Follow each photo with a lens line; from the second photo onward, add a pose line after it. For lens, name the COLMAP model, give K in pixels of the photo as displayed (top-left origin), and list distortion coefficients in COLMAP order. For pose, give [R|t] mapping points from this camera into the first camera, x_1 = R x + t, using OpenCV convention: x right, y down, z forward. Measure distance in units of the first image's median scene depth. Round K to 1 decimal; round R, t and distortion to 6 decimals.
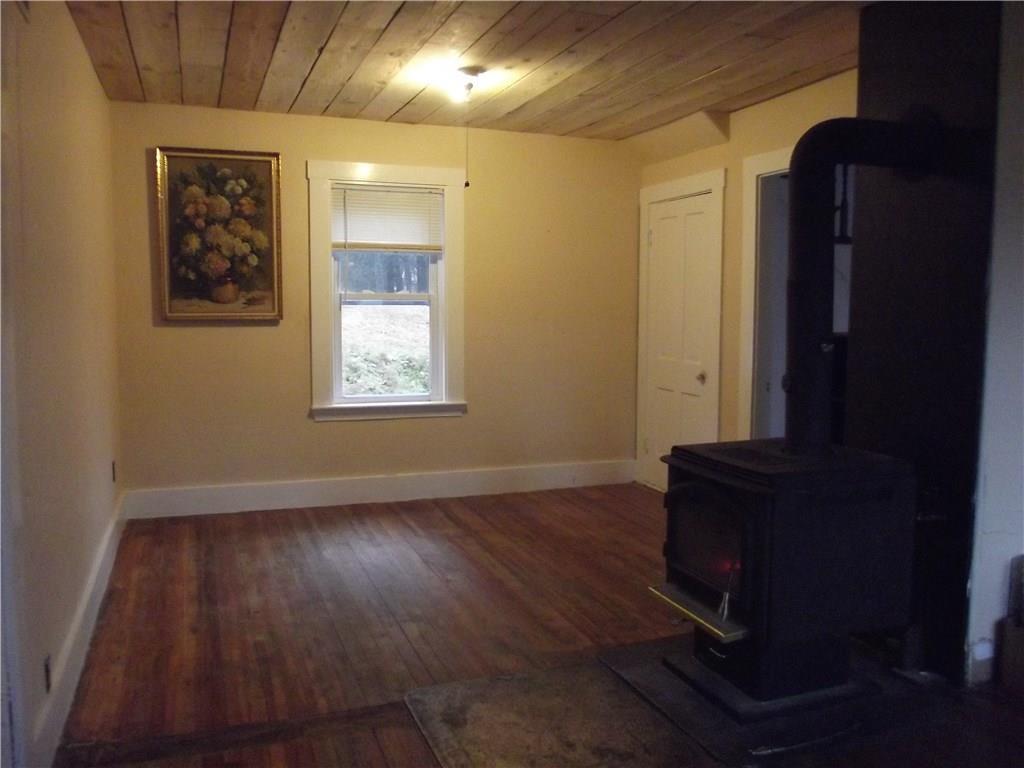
lens RADIAL K [[858.2, 0, 509.2], [0, 858.2, 382.2], [0, 0, 1]] dist [-0.072856, 0.050809]
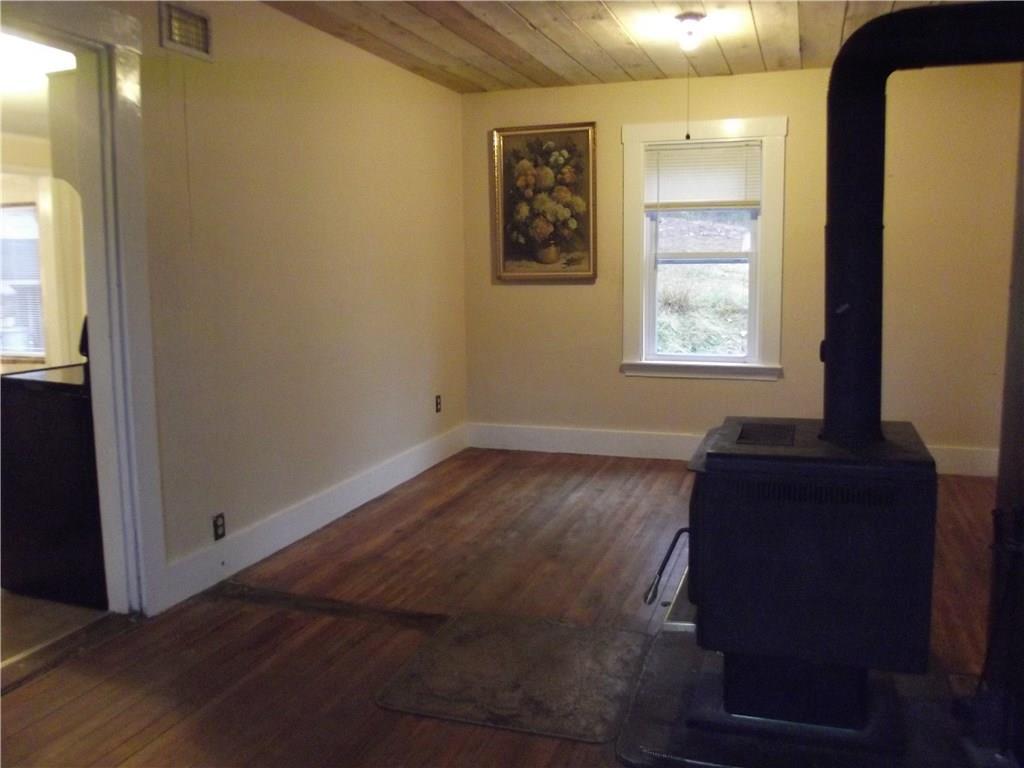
lens RADIAL K [[858.2, 0, 506.5], [0, 858.2, 381.3], [0, 0, 1]] dist [-0.072856, 0.050809]
pose [[0.769661, 0.070764, -0.634519, 0.348693], [-0.042569, 0.997315, 0.059590, -0.003776], [0.637032, -0.018853, 0.770607, 0.098340]]
